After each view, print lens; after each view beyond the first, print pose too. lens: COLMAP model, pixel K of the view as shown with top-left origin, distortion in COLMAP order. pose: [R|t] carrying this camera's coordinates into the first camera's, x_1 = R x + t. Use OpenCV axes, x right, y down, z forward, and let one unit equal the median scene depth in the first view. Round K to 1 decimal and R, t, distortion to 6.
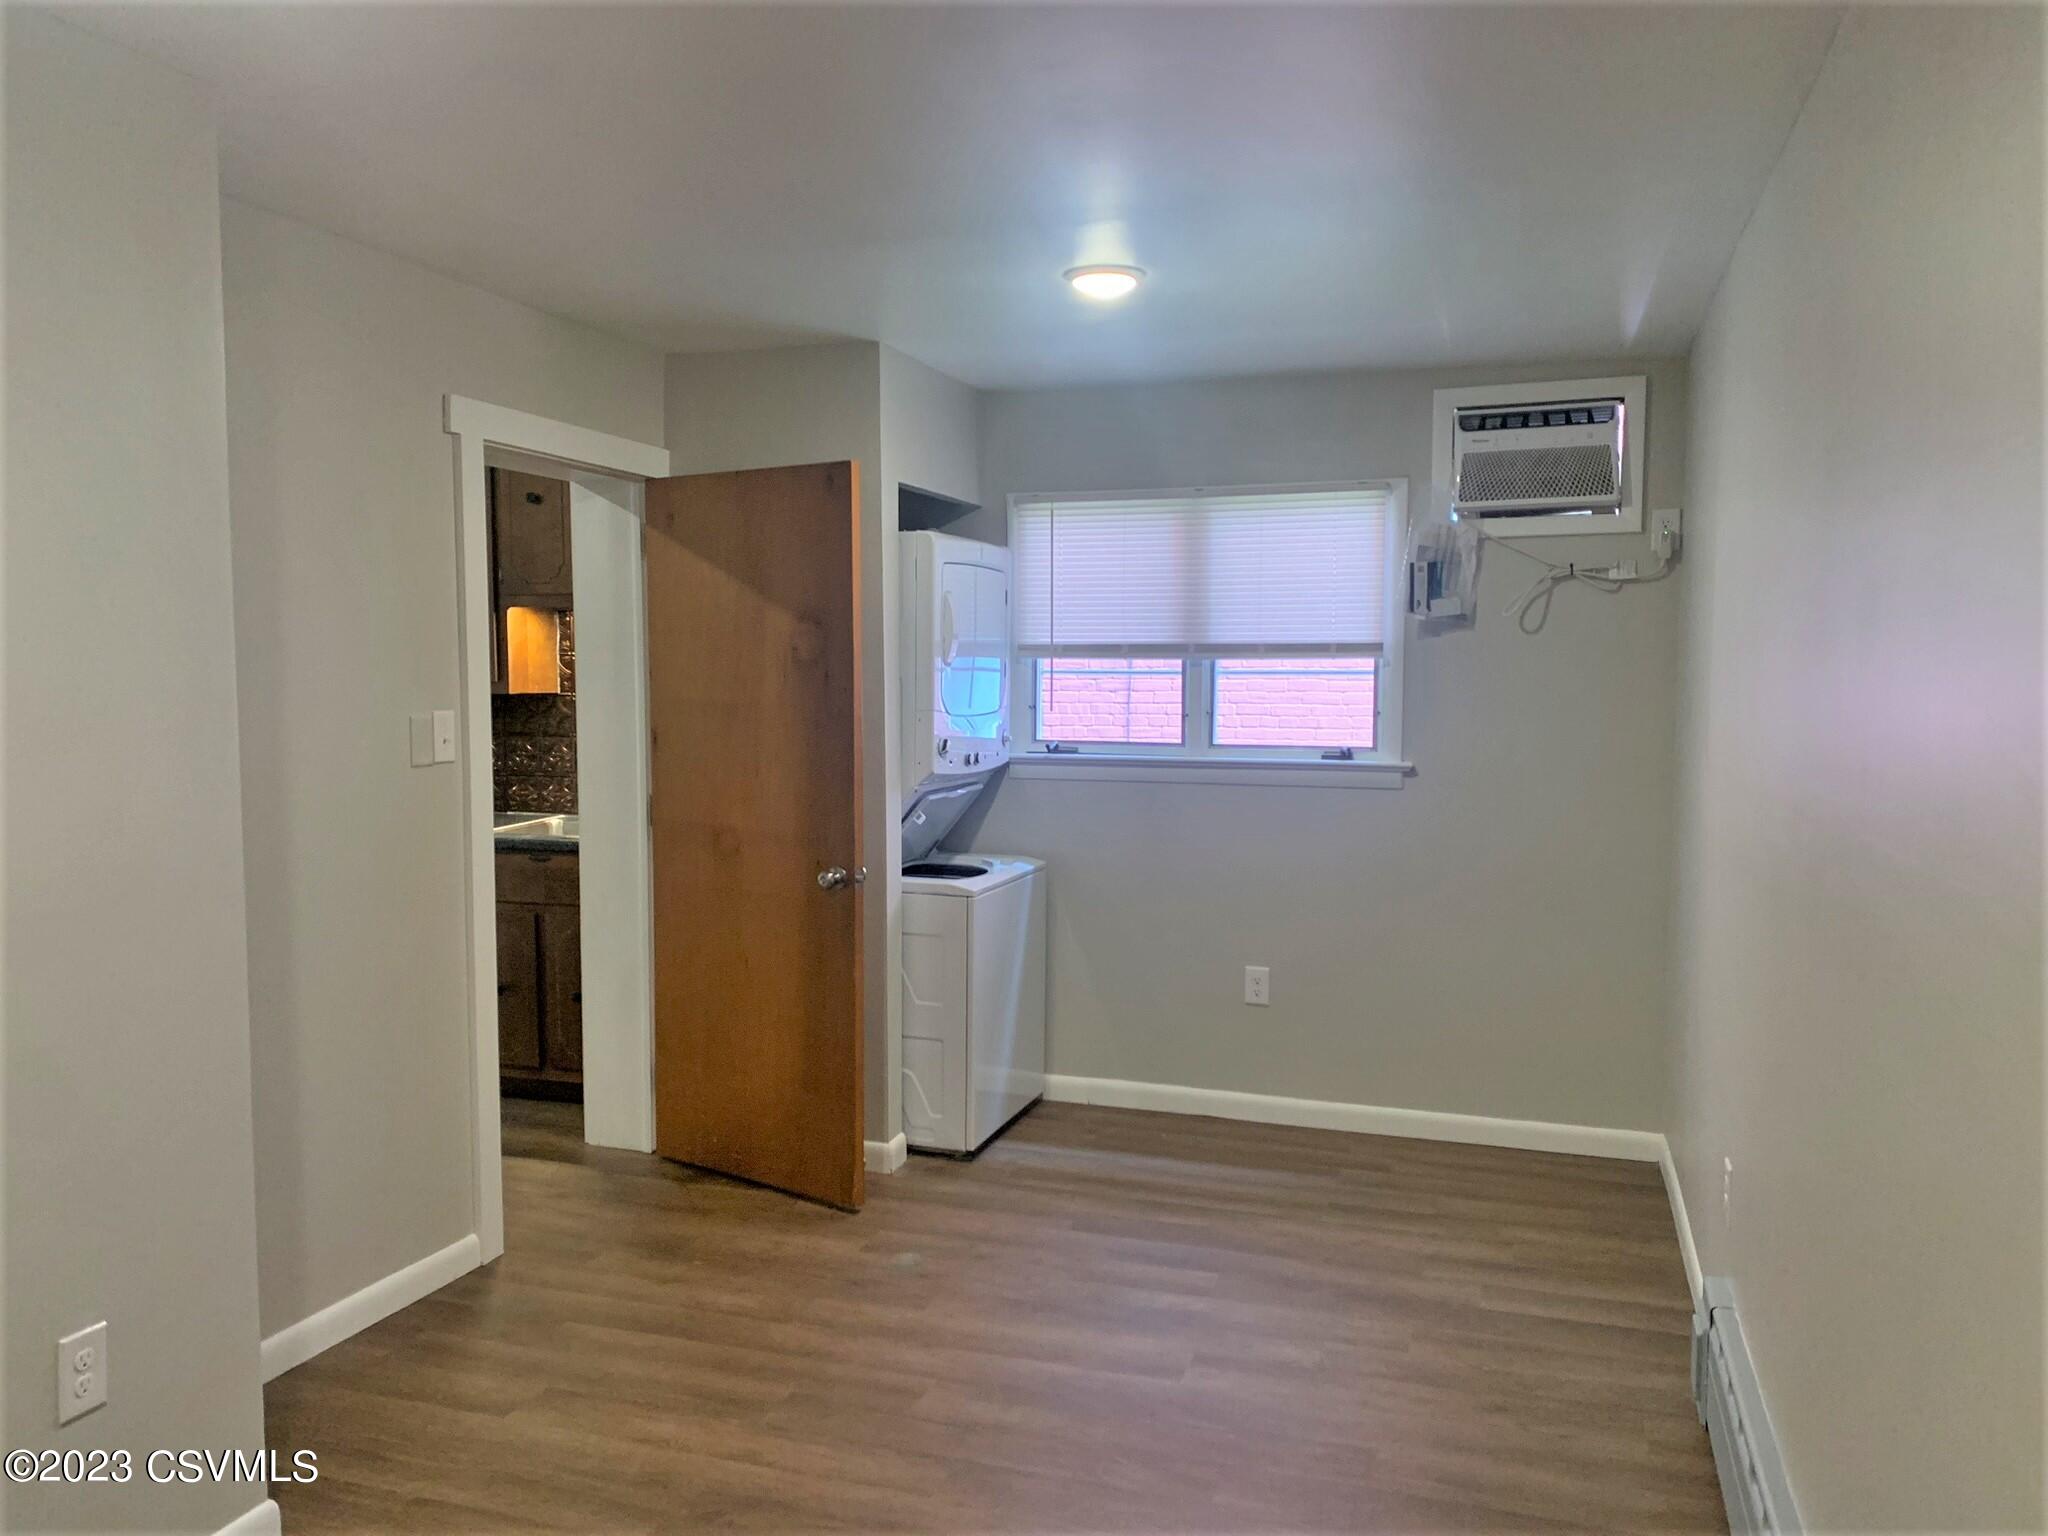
lens RADIAL K [[1581.1, 0, 1022.0], [0, 1581.1, 772.5], [0, 0, 1]] dist [0.058224, -0.044089]
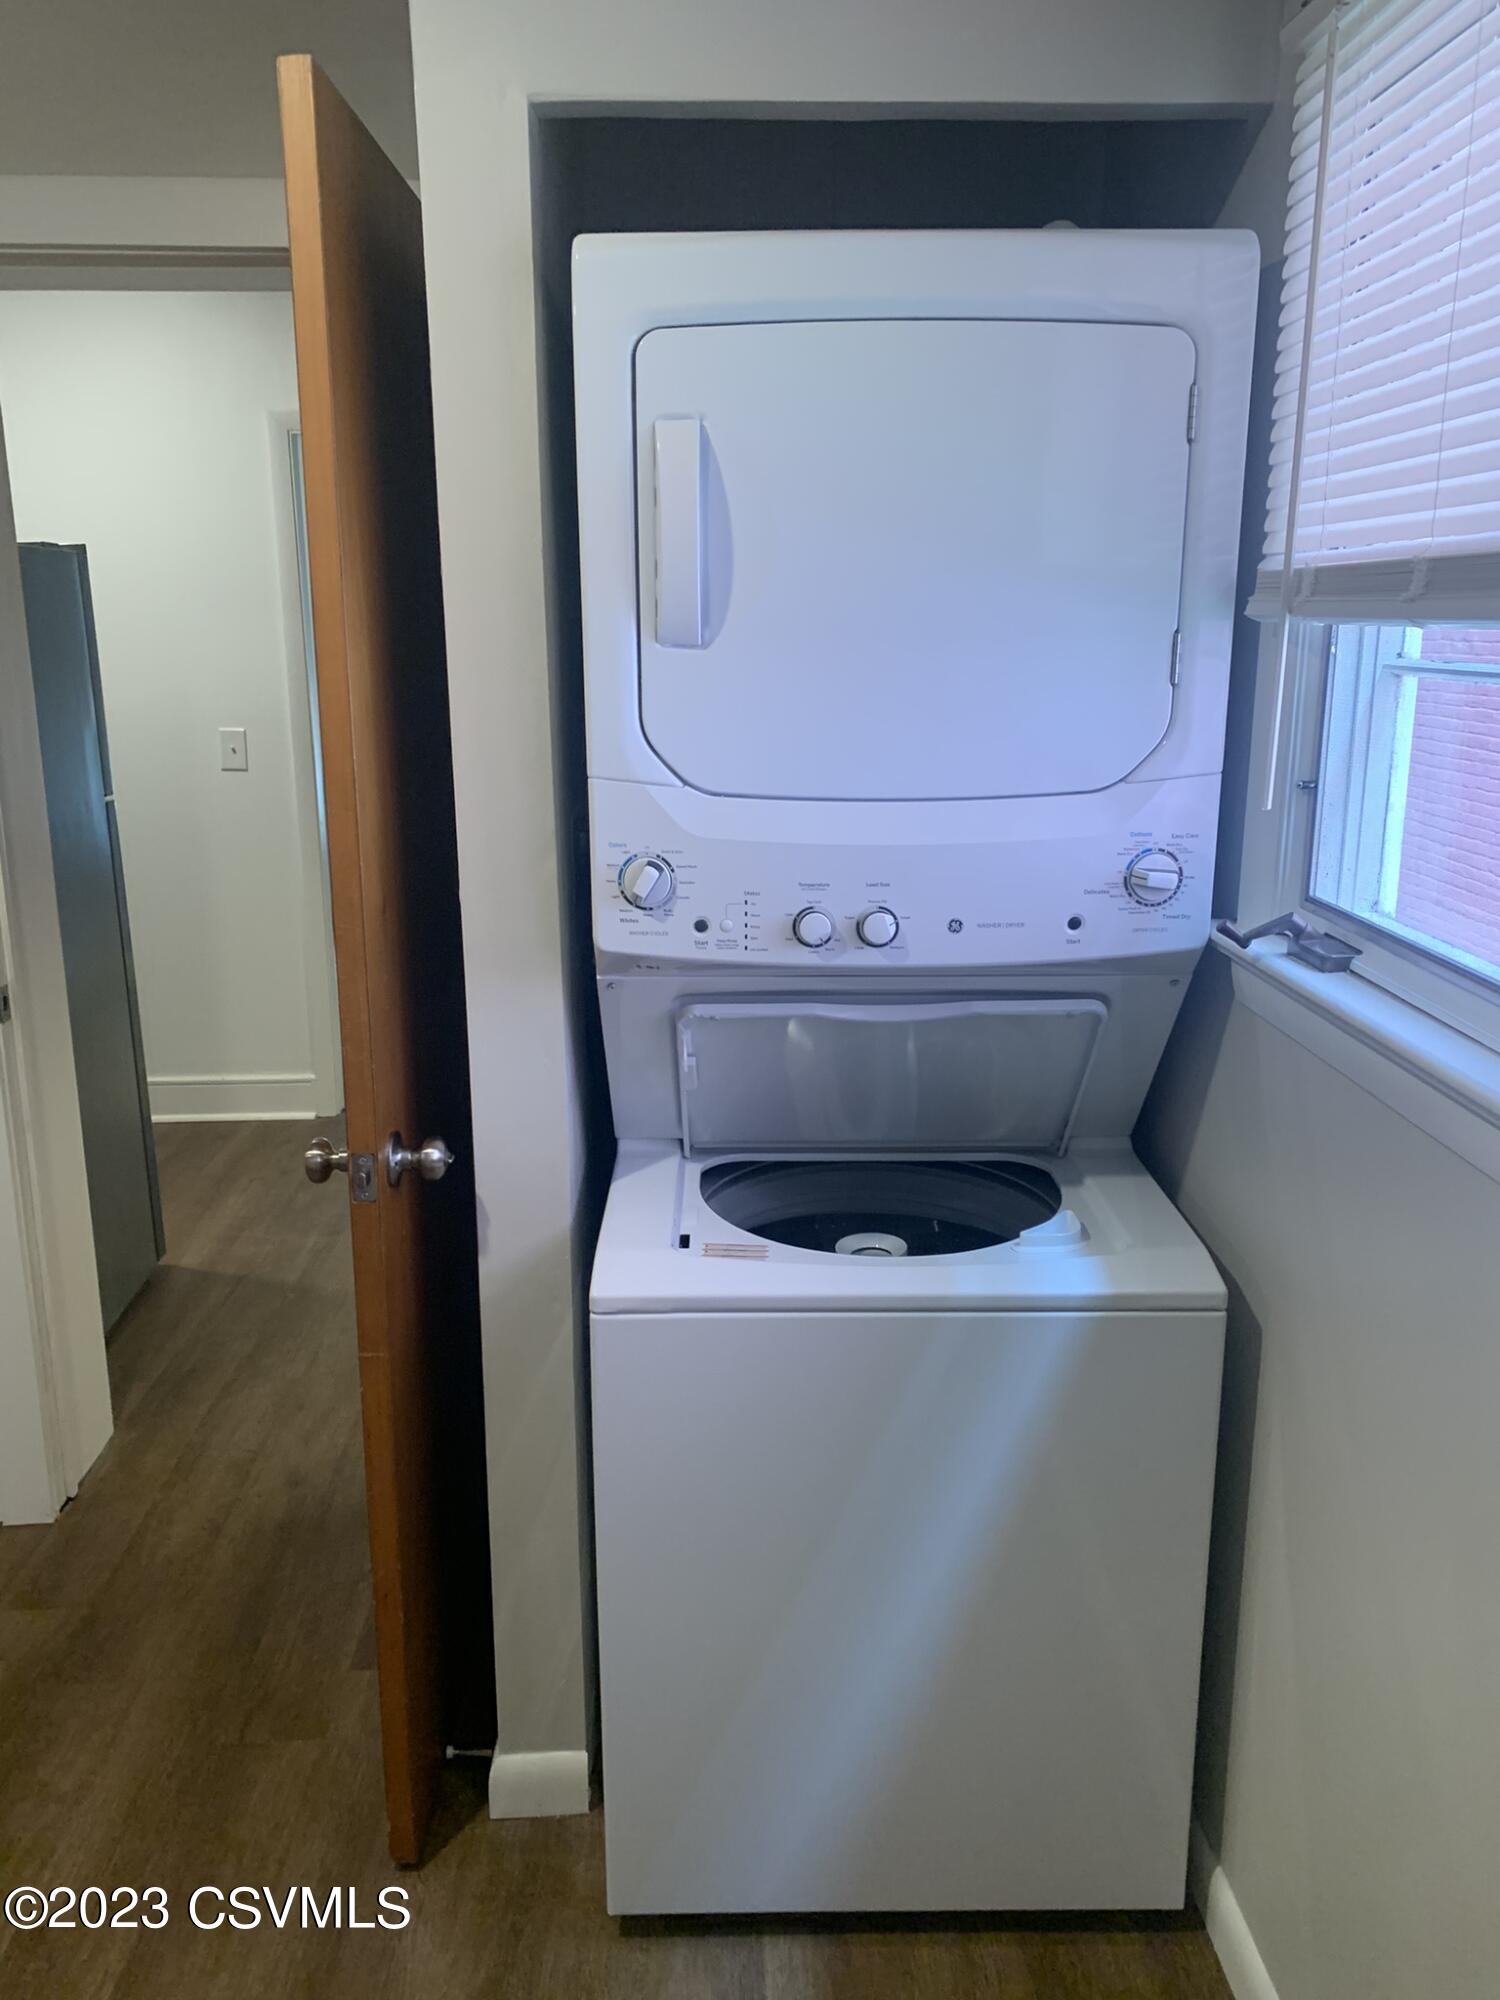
lens RADIAL K [[1544.1, 0, 752.3], [0, 1544.1, 993.1], [0, 0, 1]] dist [0.058224, -0.044089]
pose [[0.344748, 0.220716, -0.912378, 0.253151], [-0.058478, 0.975126, 0.213800, -0.061386], [0.936872, -0.020353, 0.349079, 0.809862]]
